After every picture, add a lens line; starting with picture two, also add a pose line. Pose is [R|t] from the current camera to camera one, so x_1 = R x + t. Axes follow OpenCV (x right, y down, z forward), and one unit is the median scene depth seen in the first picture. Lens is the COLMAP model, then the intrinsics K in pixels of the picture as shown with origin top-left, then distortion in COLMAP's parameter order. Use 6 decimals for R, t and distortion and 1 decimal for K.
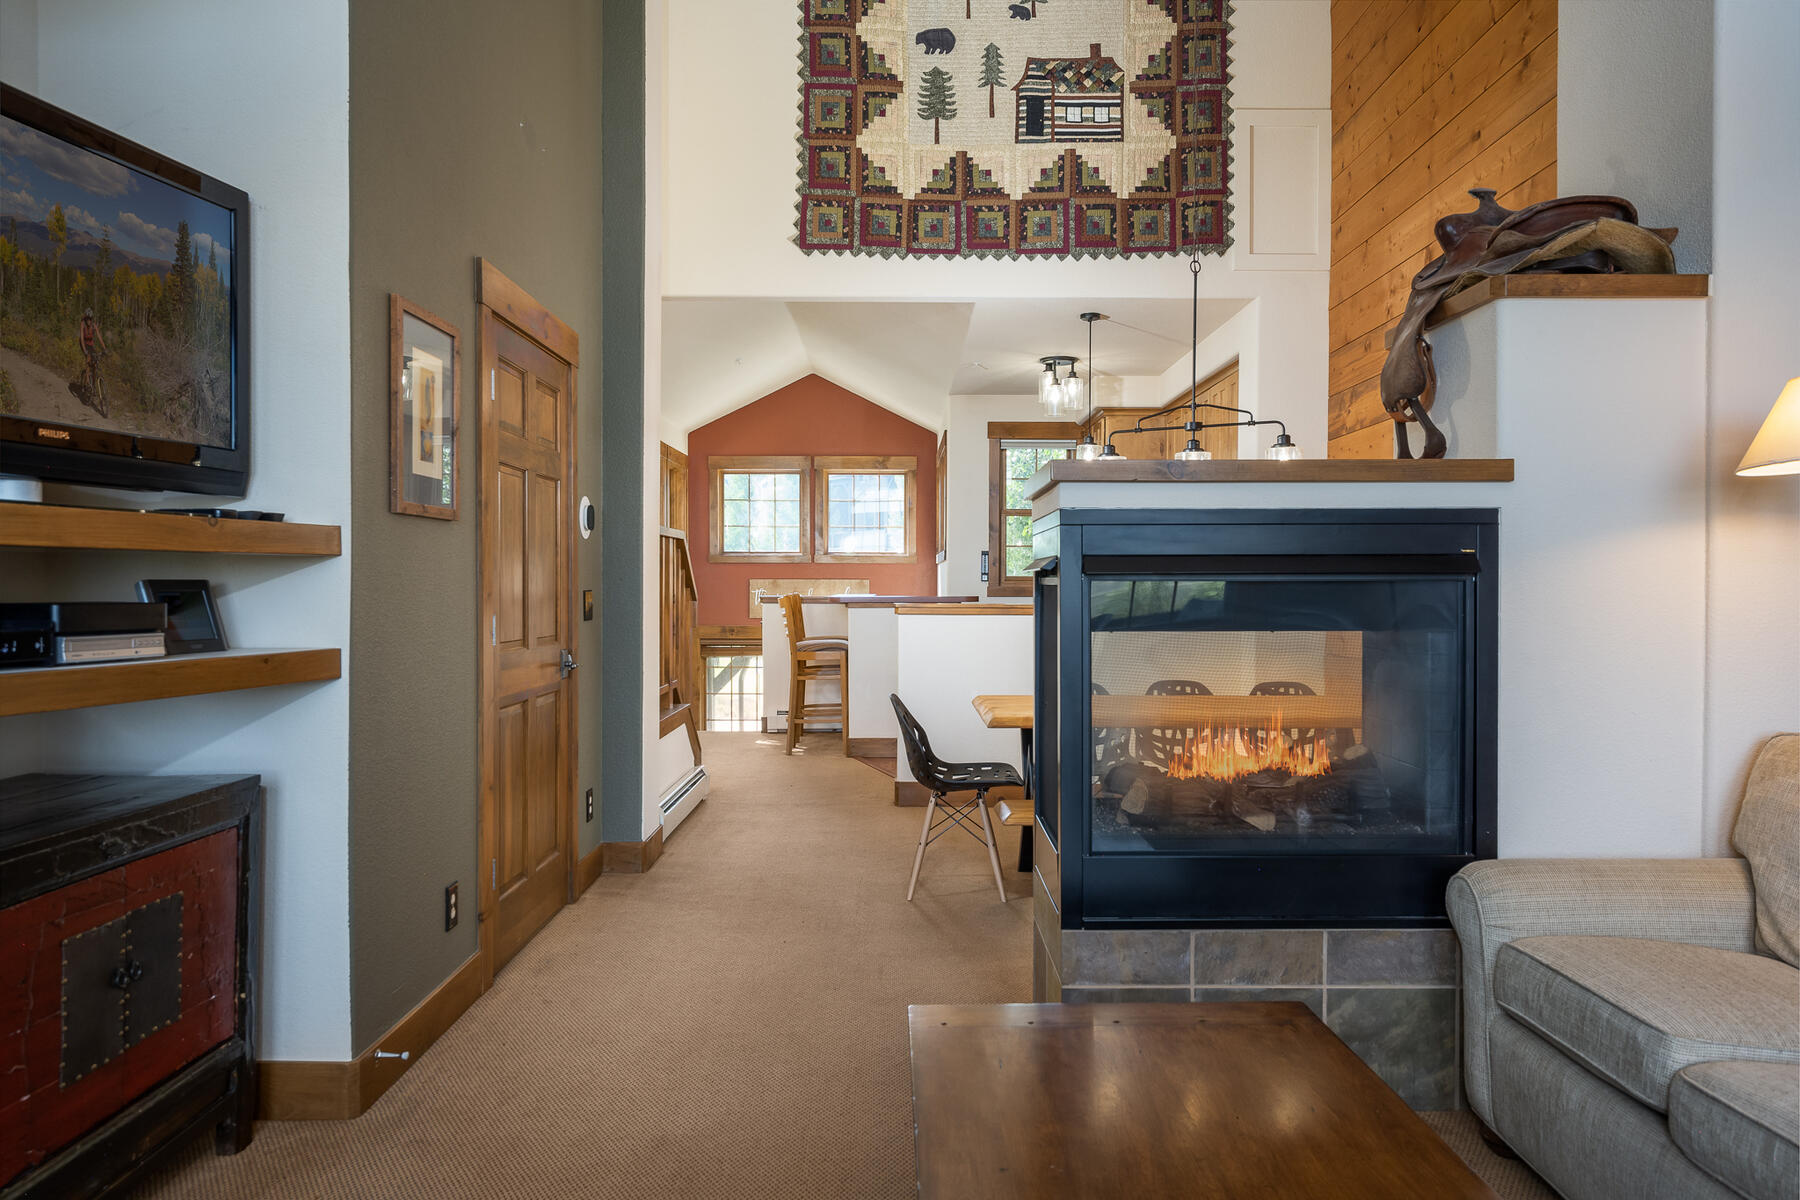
lens RADIAL K [[1220.6, 0, 909.5], [0, 1220.6, 585.4], [0, 0, 1]] dist [-0.004021, -0.002810]
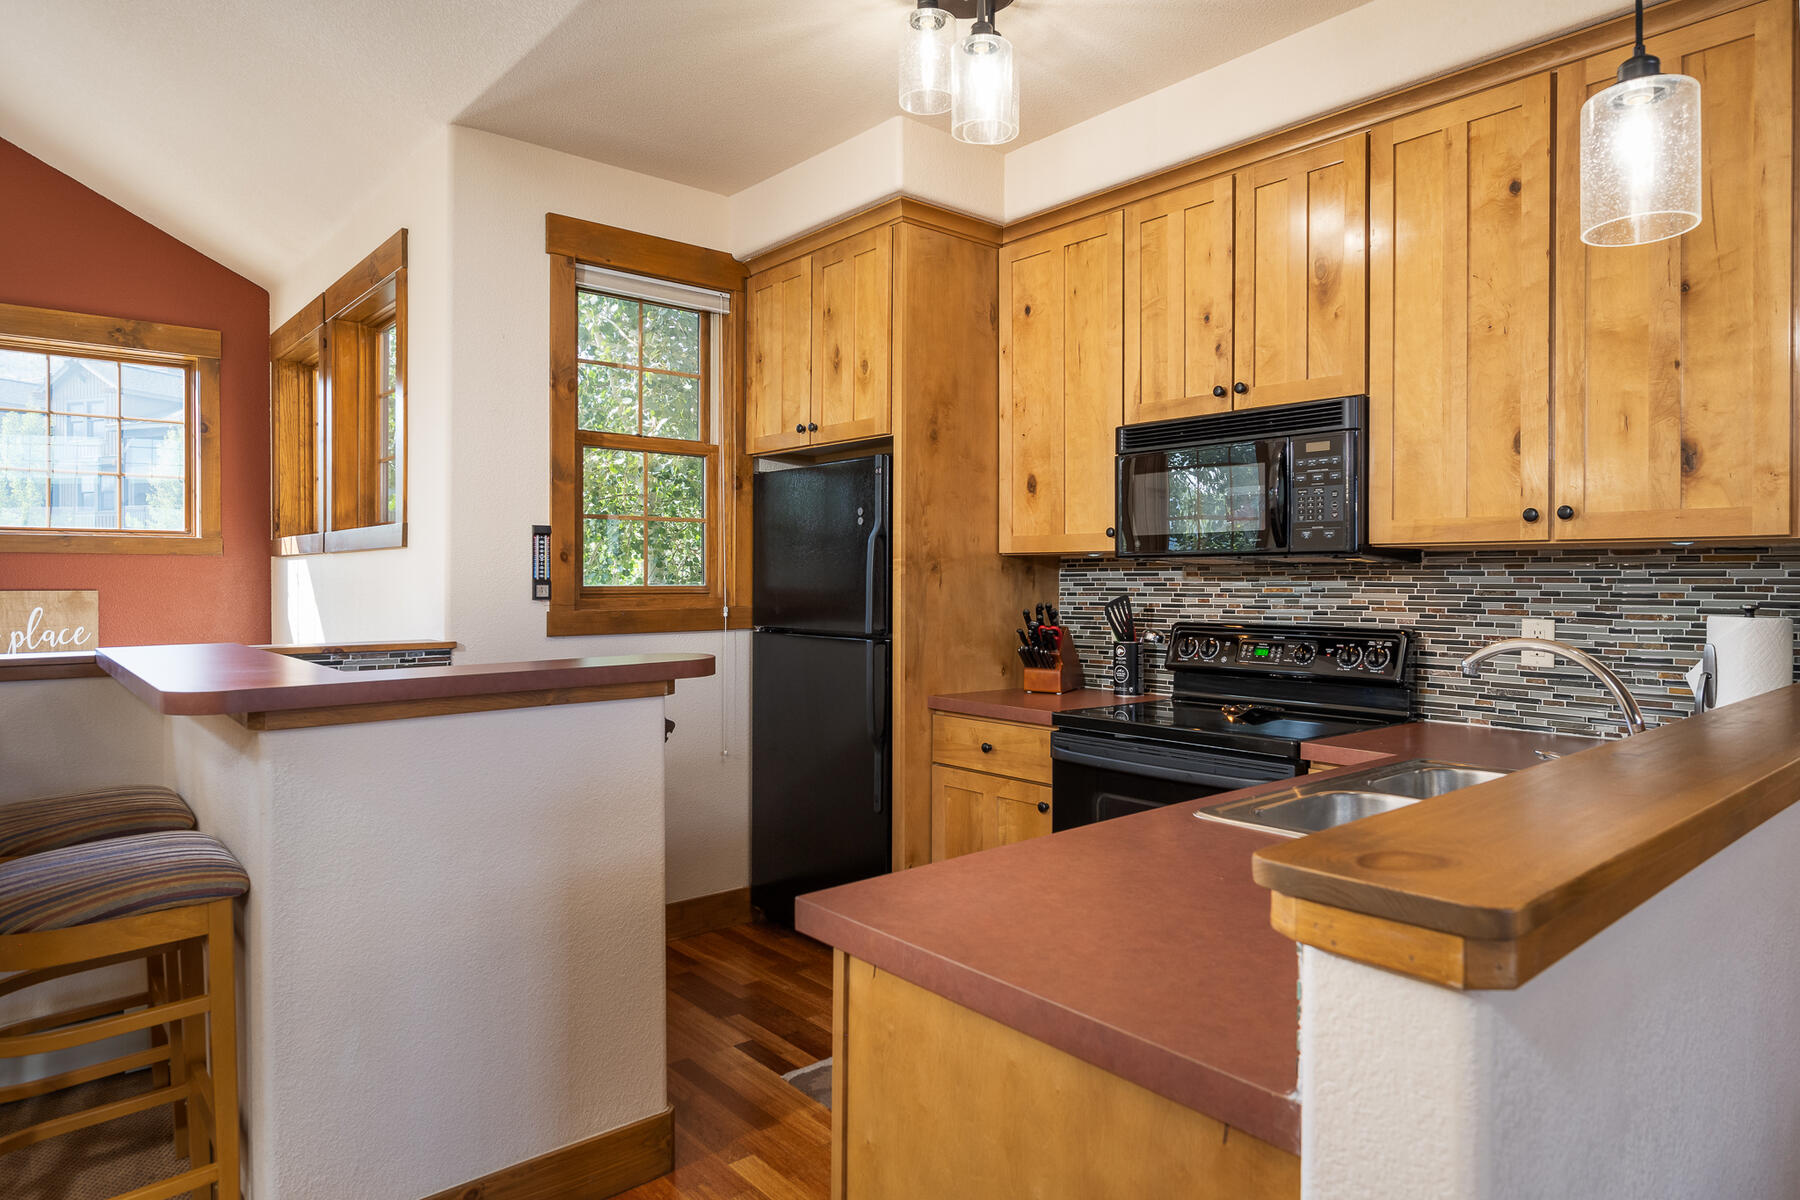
lens RADIAL K [[1065.8, 0, 901.5], [0, 1065.8, 581.0], [0, 0, 1]] dist [-0.008384, 0.004417]
pose [[0.760638, -0.006170, 0.649147, -0.064022], [0.004514, 0.999981, 0.004214, -0.008526], [-0.649161, -0.000275, 0.760651, 0.526264]]
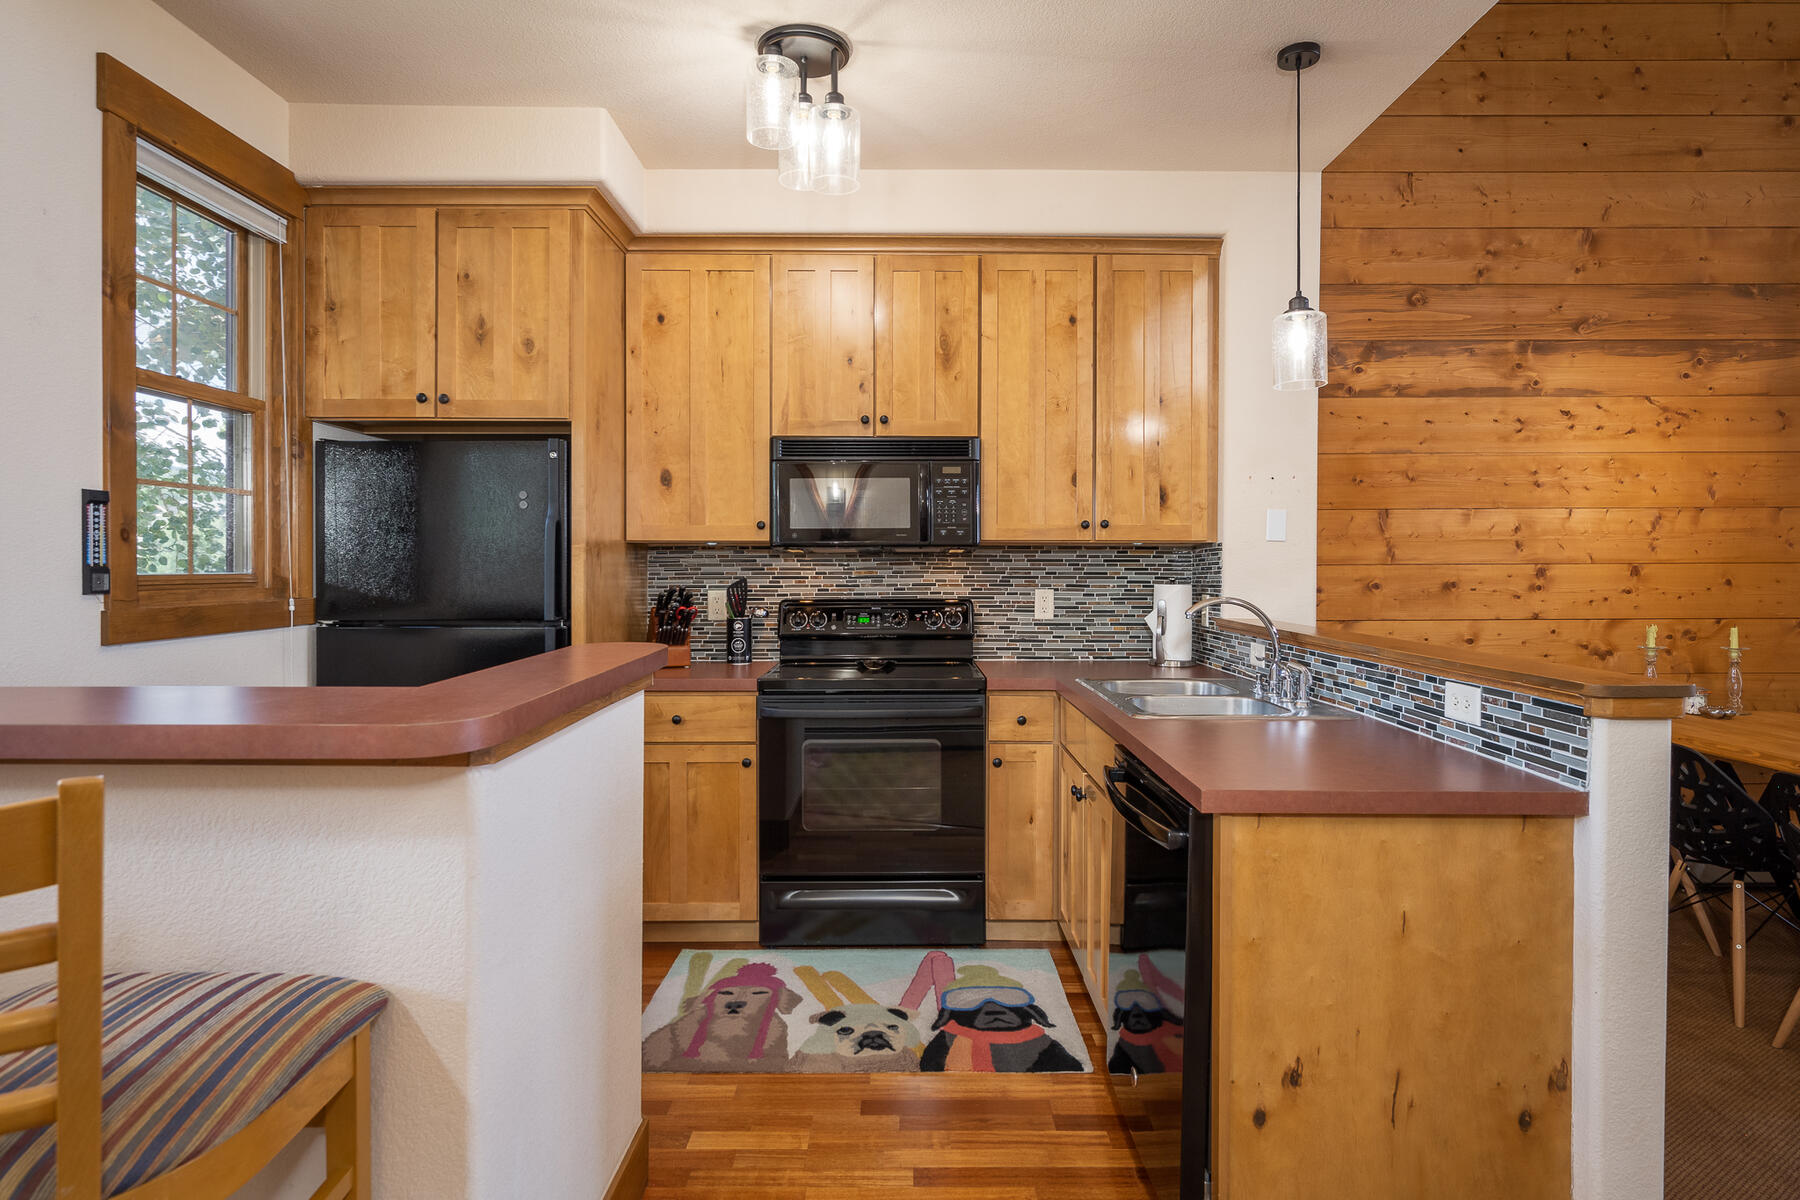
lens RADIAL K [[947.0, 0, 930.9], [0, 947.0, 566.2], [0, 0, 1]] dist [-0.010484, 0.002516]
pose [[-0.002735, -0.006758, 0.999973, -0.132864], [0.002584, 0.999974, 0.006765, -0.008936], [-0.999993, 0.002602, -0.002717, 0.648501]]
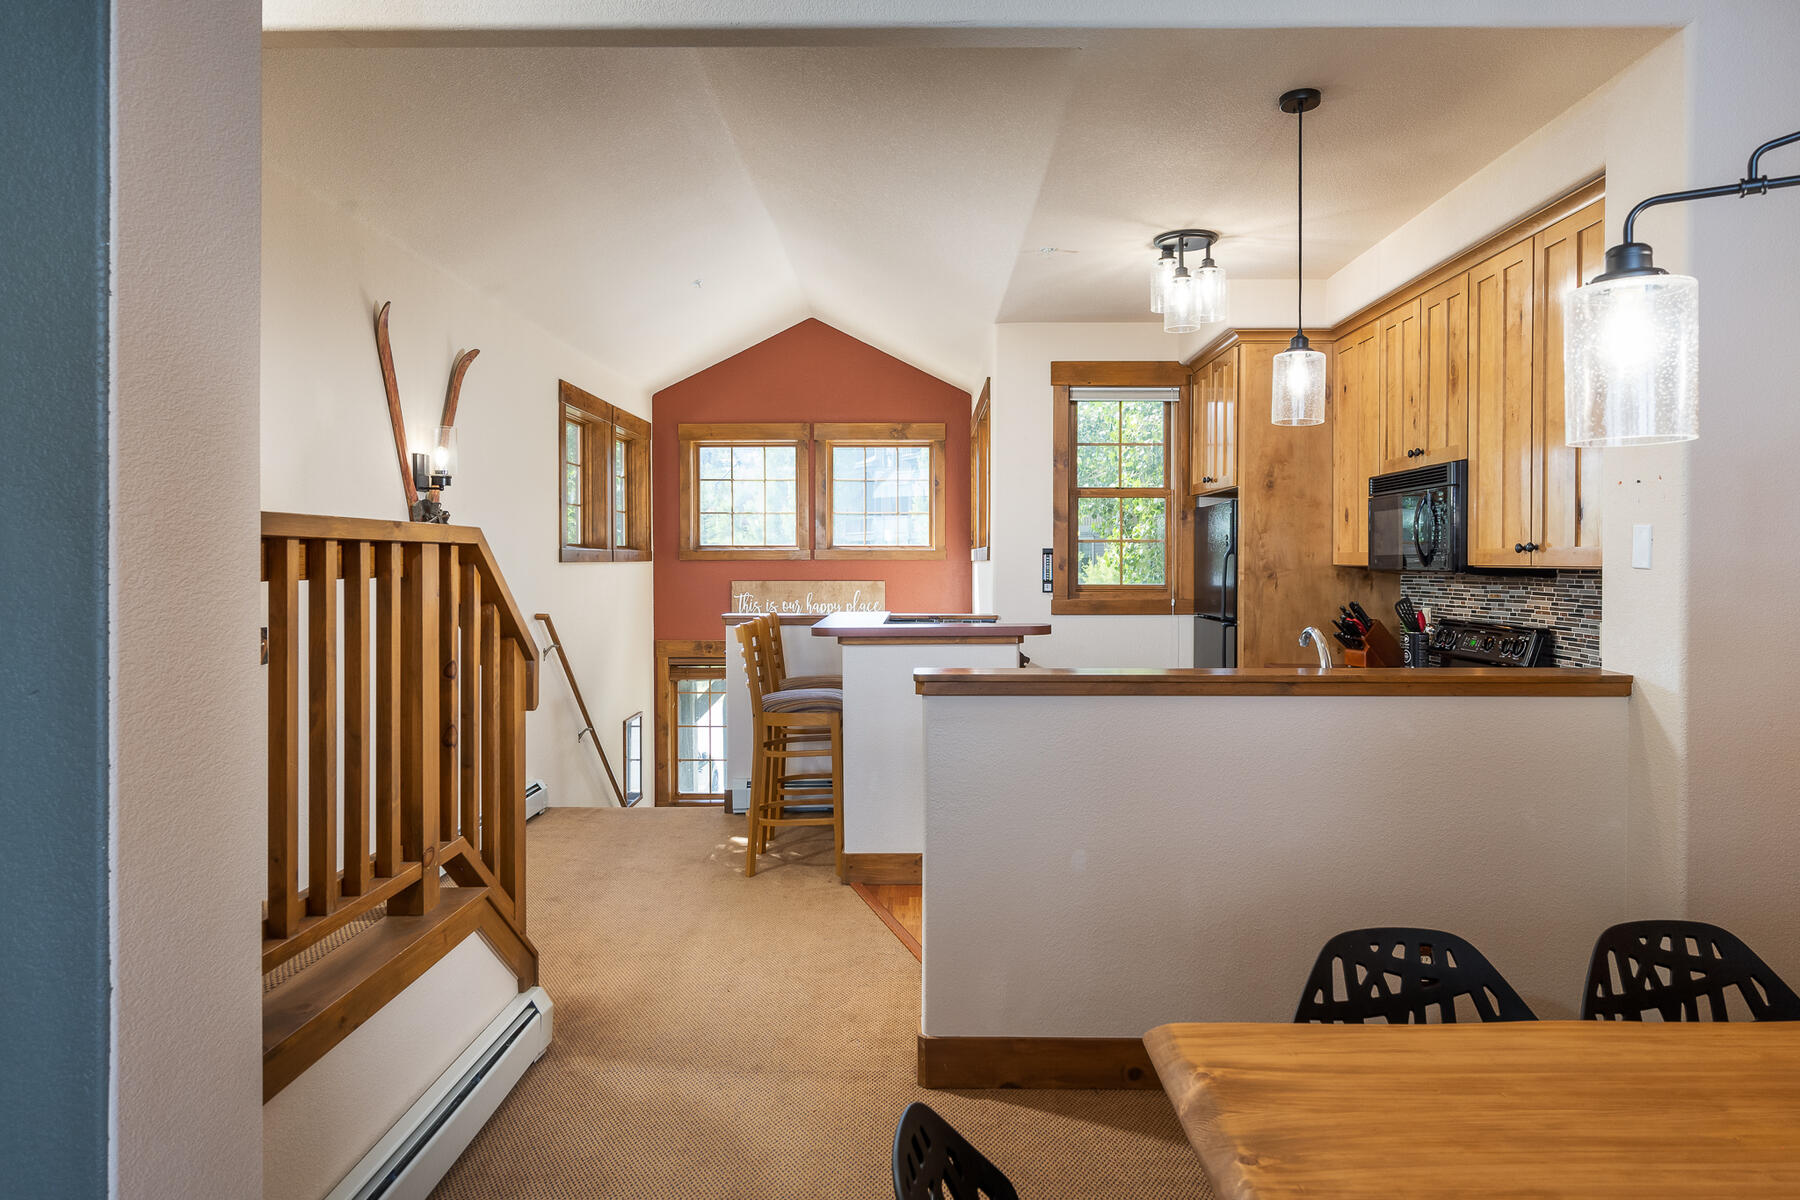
lens RADIAL K [[1097.3, 0, 916.2], [0, 1097.3, 569.1], [0, 0, 1]] dist [-0.004033, -0.005973]
pose [[0.999905, -0.002680, -0.013509, -0.003359], [0.002736, 0.999988, 0.004135, -0.015622], [0.013497, -0.004172, 0.999900, 0.306006]]
